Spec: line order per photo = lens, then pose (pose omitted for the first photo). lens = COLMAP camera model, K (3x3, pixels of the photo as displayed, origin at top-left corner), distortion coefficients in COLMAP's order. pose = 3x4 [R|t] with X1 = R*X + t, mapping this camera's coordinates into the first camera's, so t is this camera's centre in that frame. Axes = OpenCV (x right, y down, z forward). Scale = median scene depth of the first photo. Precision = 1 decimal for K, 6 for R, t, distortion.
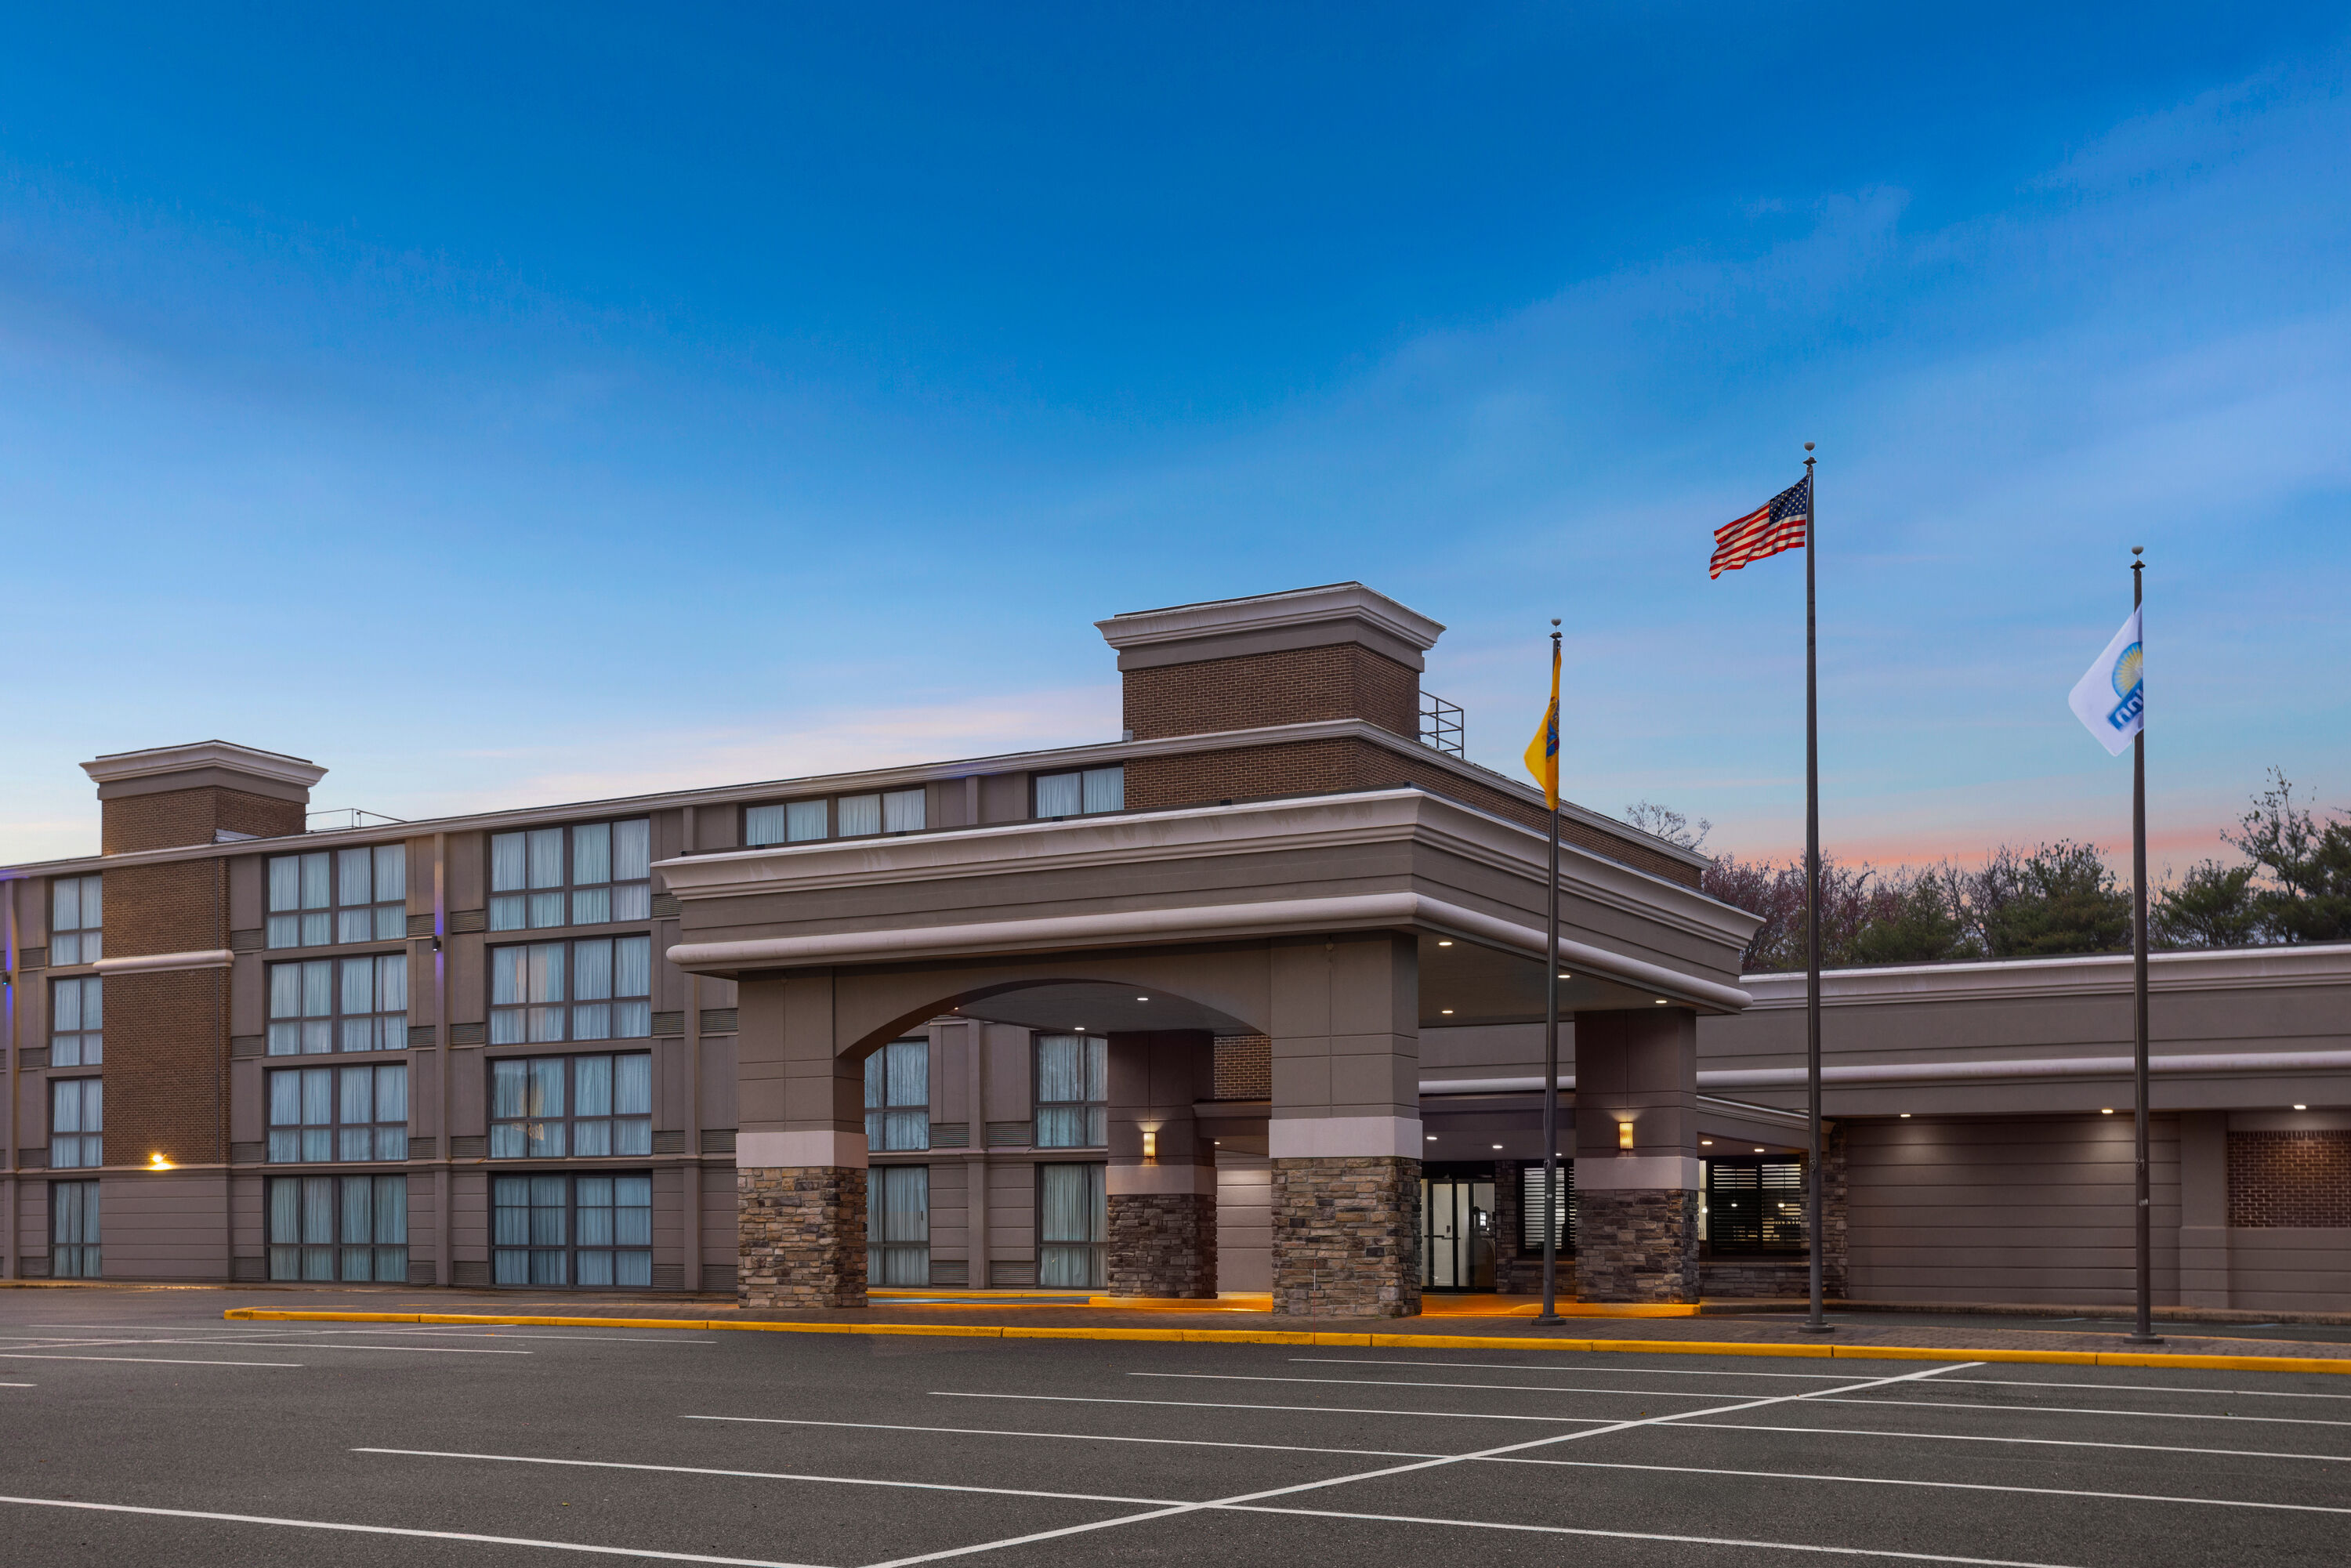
lens RADIAL K [[2681.4, 0, 1175.5], [0, 2681.4, 784.0], [0, 0, 1]] dist [-0.016593, 0.176468]
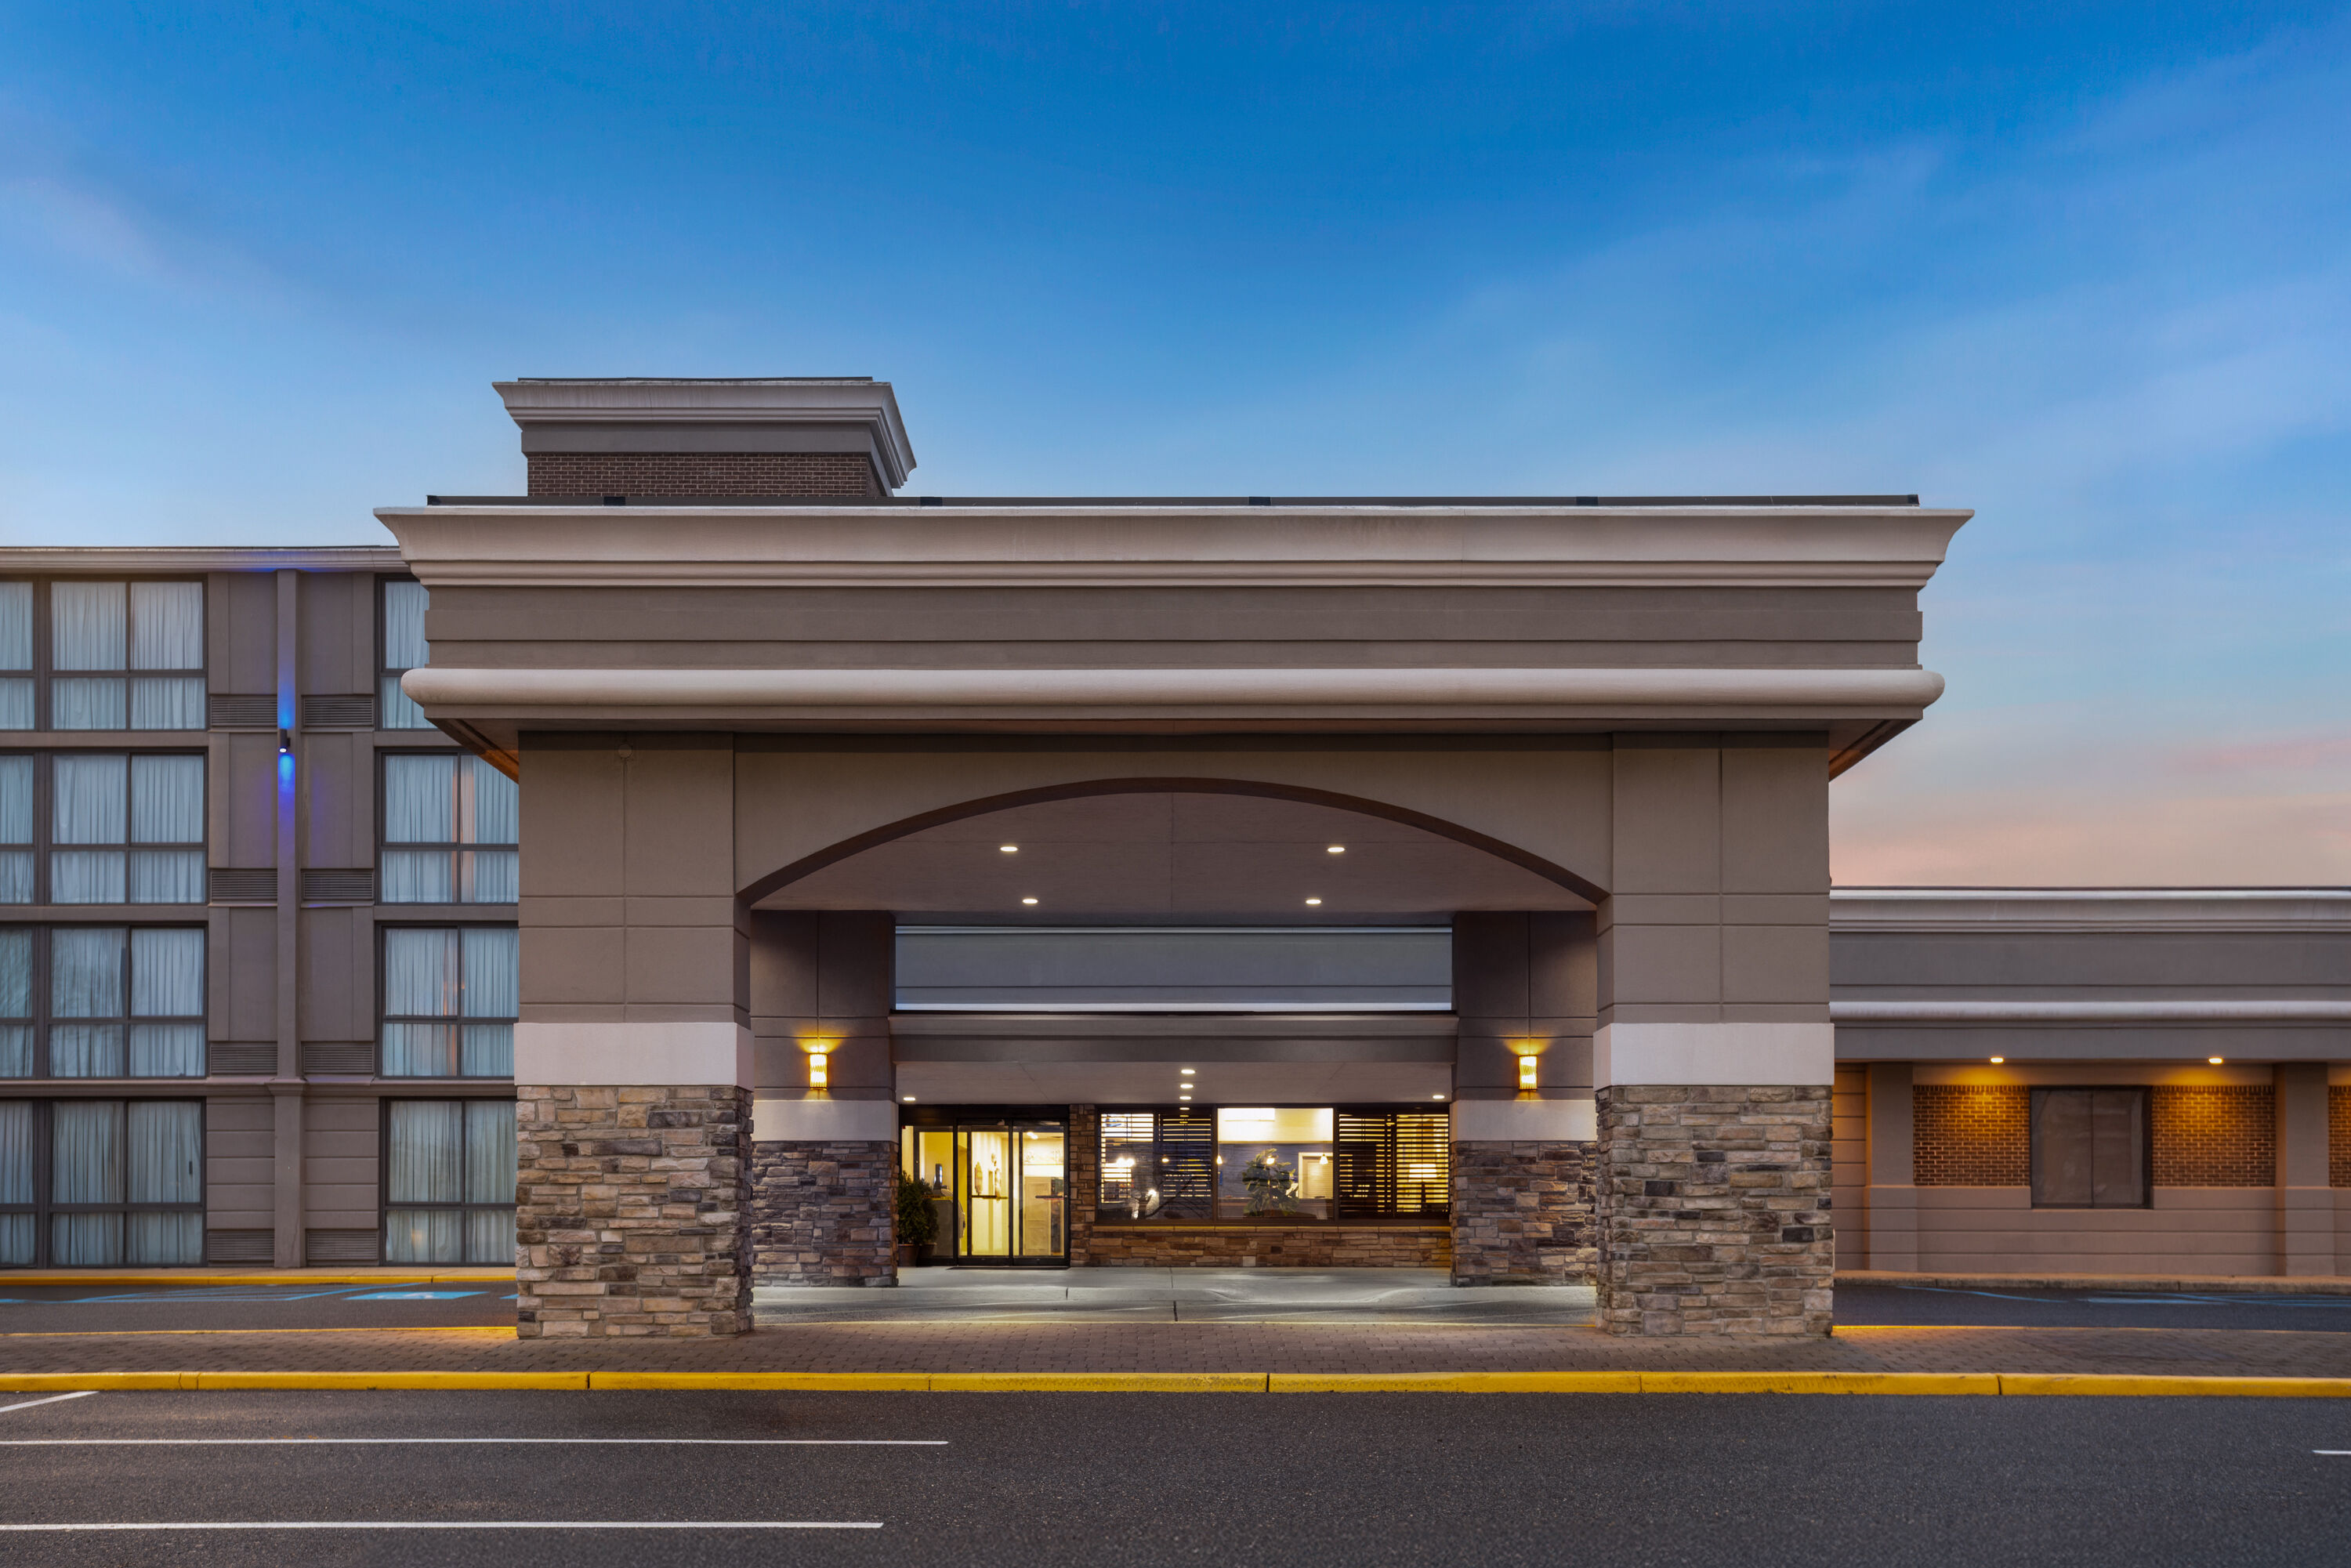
lens RADIAL K [[2309.0, 0, 1173.1], [0, 2309.0, 964.7], [0, 0, 1]] dist [0.008153, 0.005825]
pose [[0.863746, 0.048378, 0.501600, -0.288591], [-0.084702, 0.995157, 0.049875, 0.084324], [-0.496758, -0.085566, 0.863661, 0.531246]]
